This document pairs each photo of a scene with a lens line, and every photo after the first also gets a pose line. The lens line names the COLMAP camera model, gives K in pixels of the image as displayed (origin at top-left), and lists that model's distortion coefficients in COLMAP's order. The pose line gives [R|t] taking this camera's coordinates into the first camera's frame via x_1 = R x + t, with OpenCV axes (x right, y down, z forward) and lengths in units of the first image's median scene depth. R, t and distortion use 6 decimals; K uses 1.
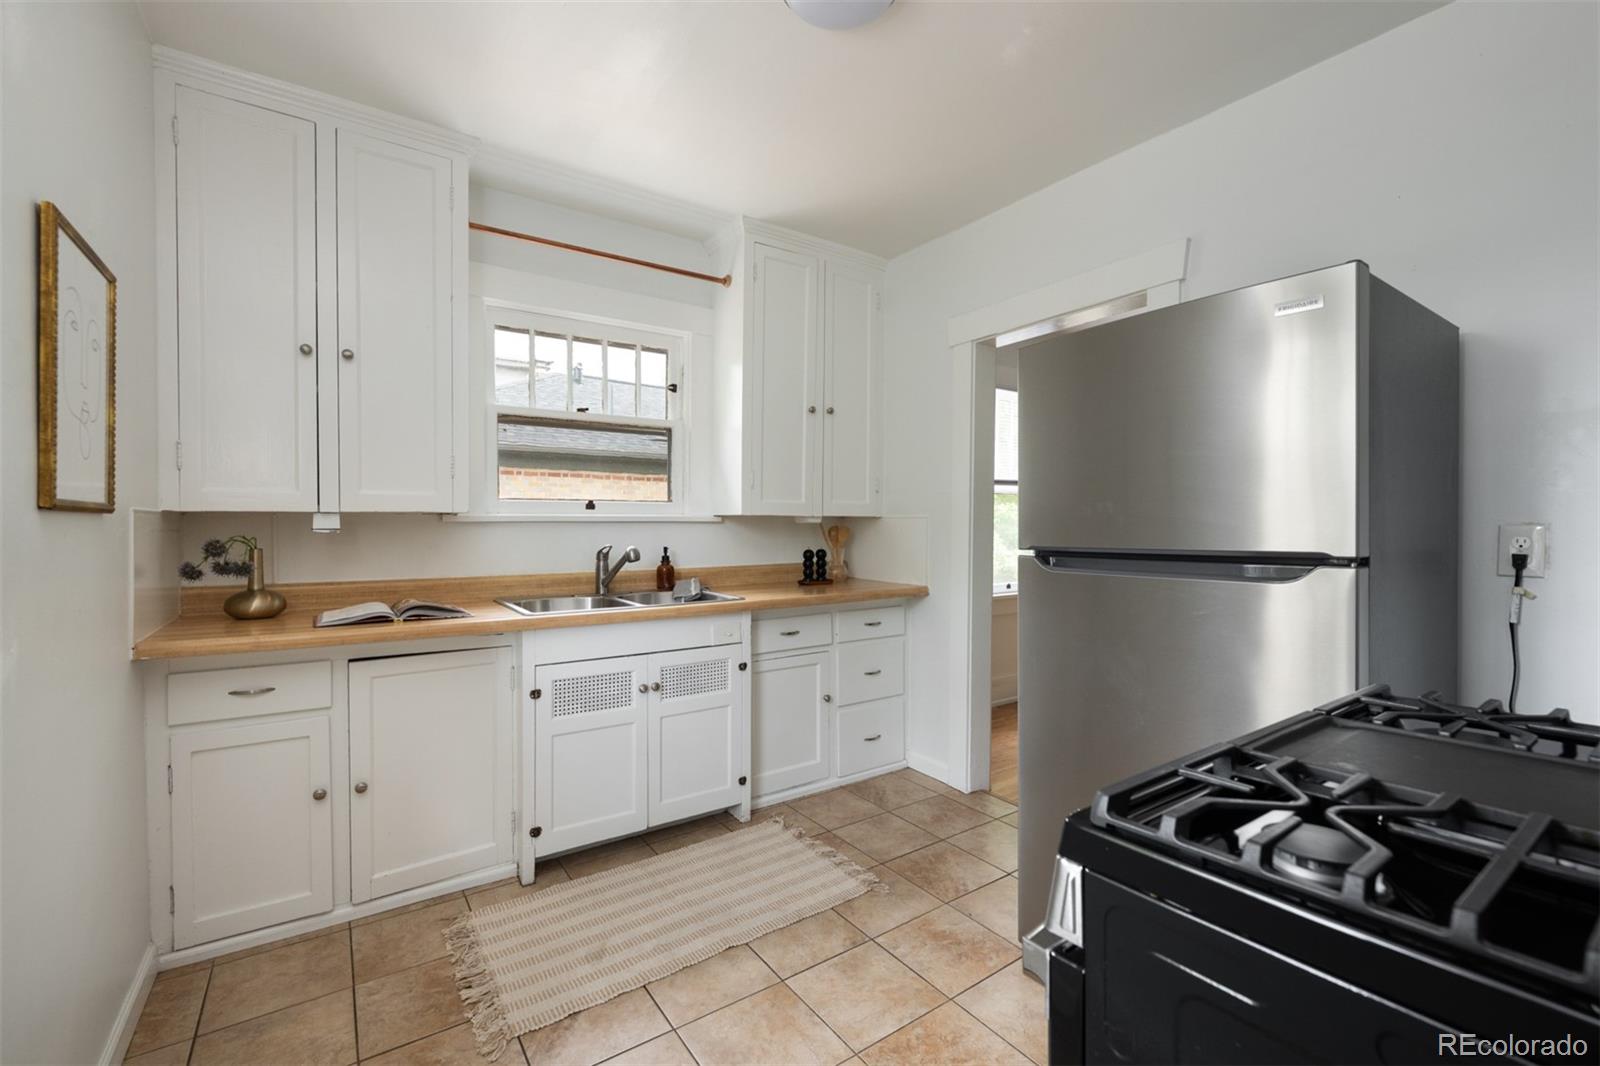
lens RADIAL K [[681.8, 0, 808.0], [0, 681.8, 533.4], [0, 0, 1]] dist [-0.001268, -0.000139]
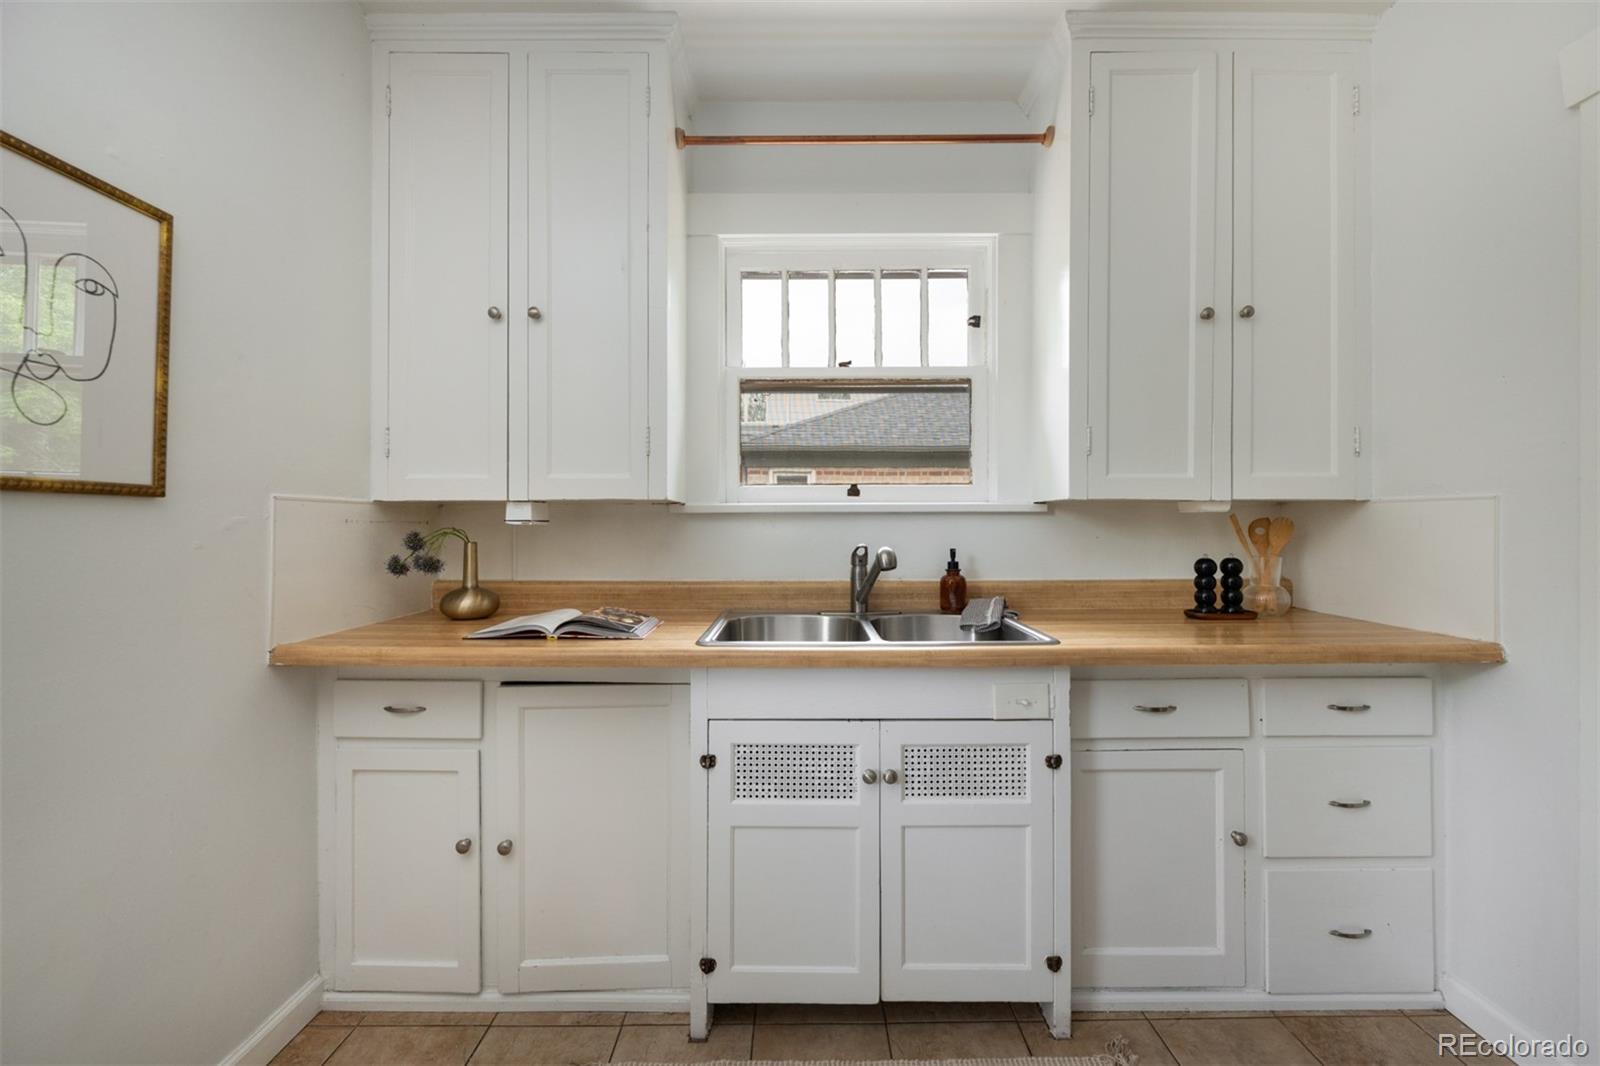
lens RADIAL K [[647.7, 0, 805.9], [0, 647.7, 517.1], [0, 0, 1]] dist [-0.002757, -0.000273]
pose [[0.822626, -0.007122, -0.568538, 0.042844], [-0.006644, 0.999733, -0.022137, 0.004059], [0.568544, 0.021988, 0.822359, 0.432174]]
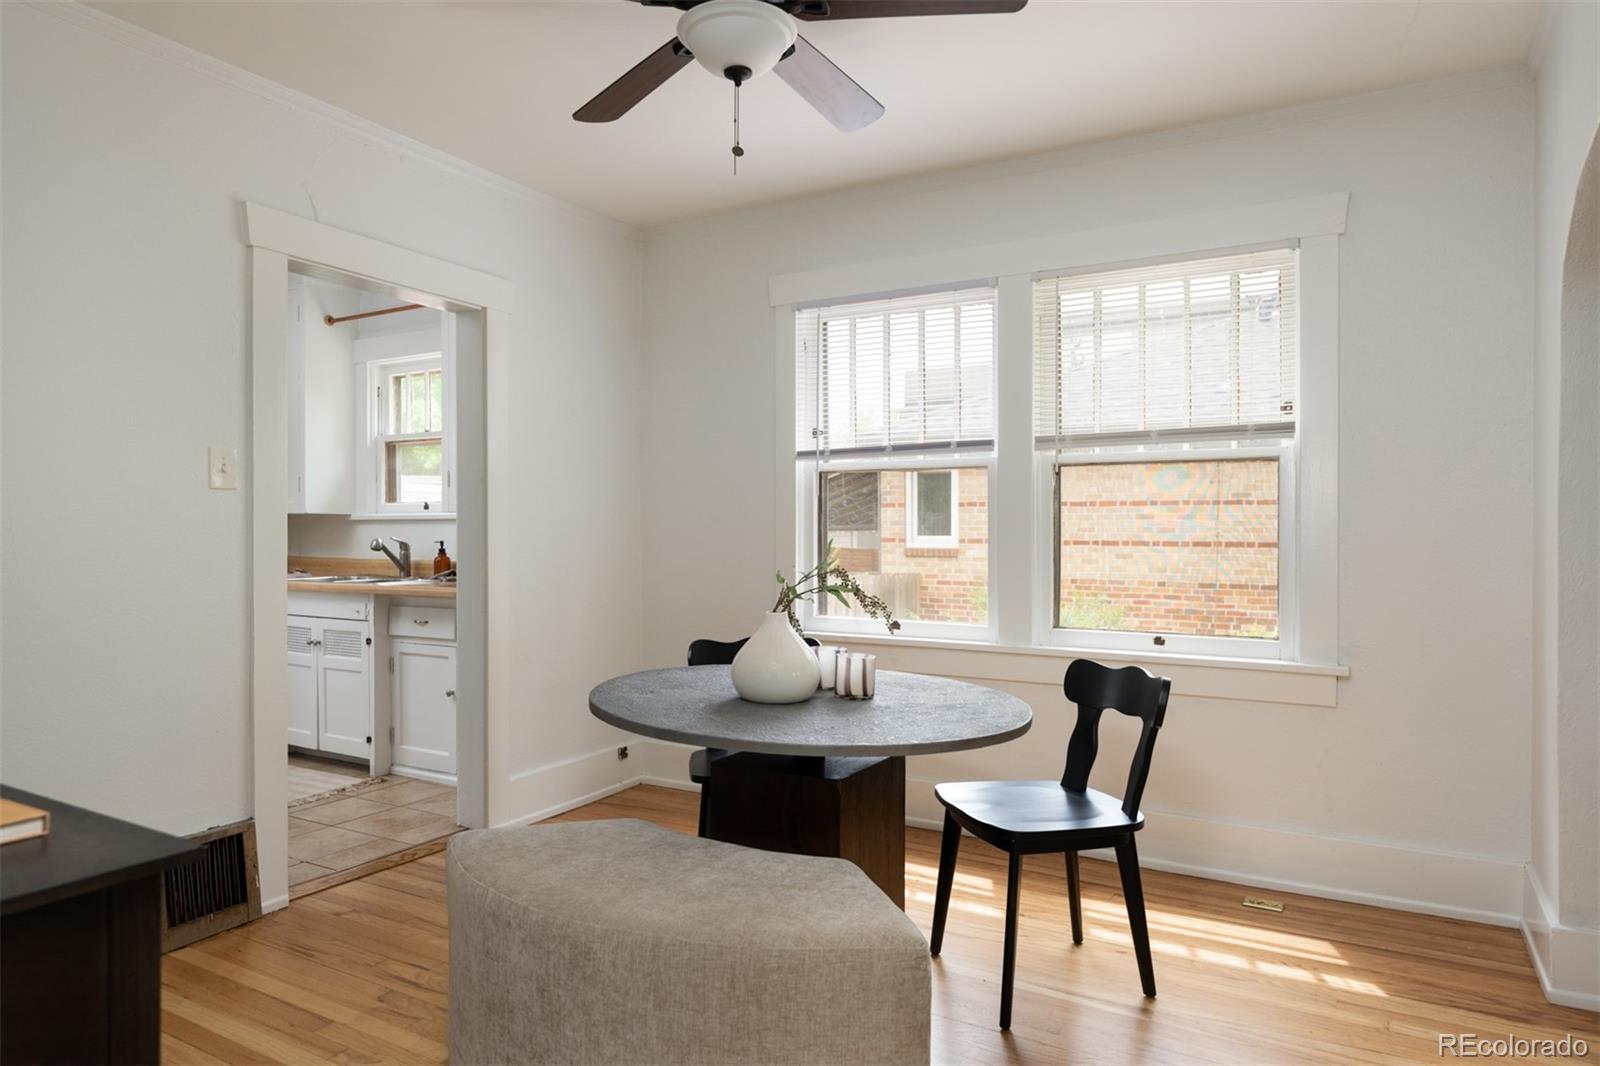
lens RADIAL K [[978.0, 0, 810.4], [0, 978.0, 531.9], [0, 0, 1]] dist [0.004467, -0.001007]
pose [[0.428161, 0.001716, -0.903701, 1.743635], [-0.020828, 0.999751, -0.007970, 0.005247], [0.903462, 0.022235, 0.428090, 0.961339]]
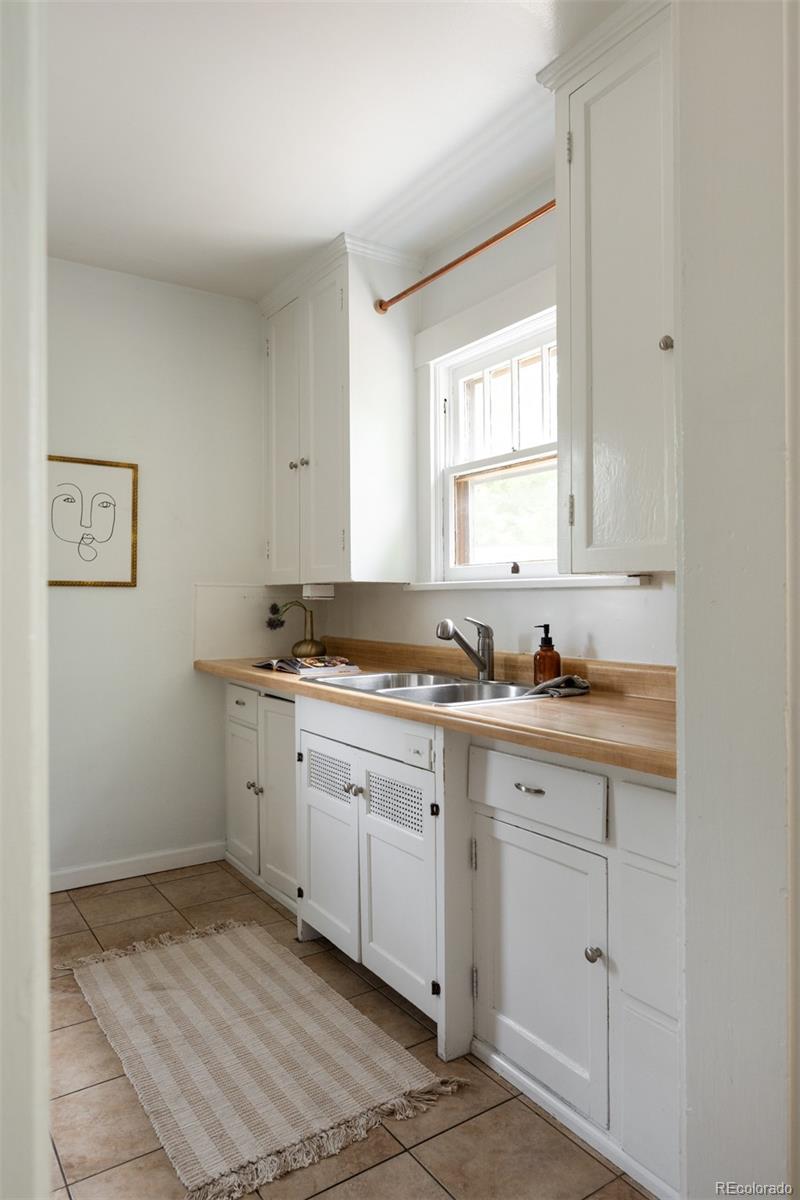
lens RADIAL K [[770.2, 0, 403.4], [0, 770.2, 599.8], [0, 0, 1]] dist [-0.007127, -0.001109]
pose [[-0.018459, -0.003352, -0.999824, 0.630542], [-0.017719, 0.999838, -0.003025, 0.000225], [0.999673, 0.017660, -0.018515, 0.980174]]
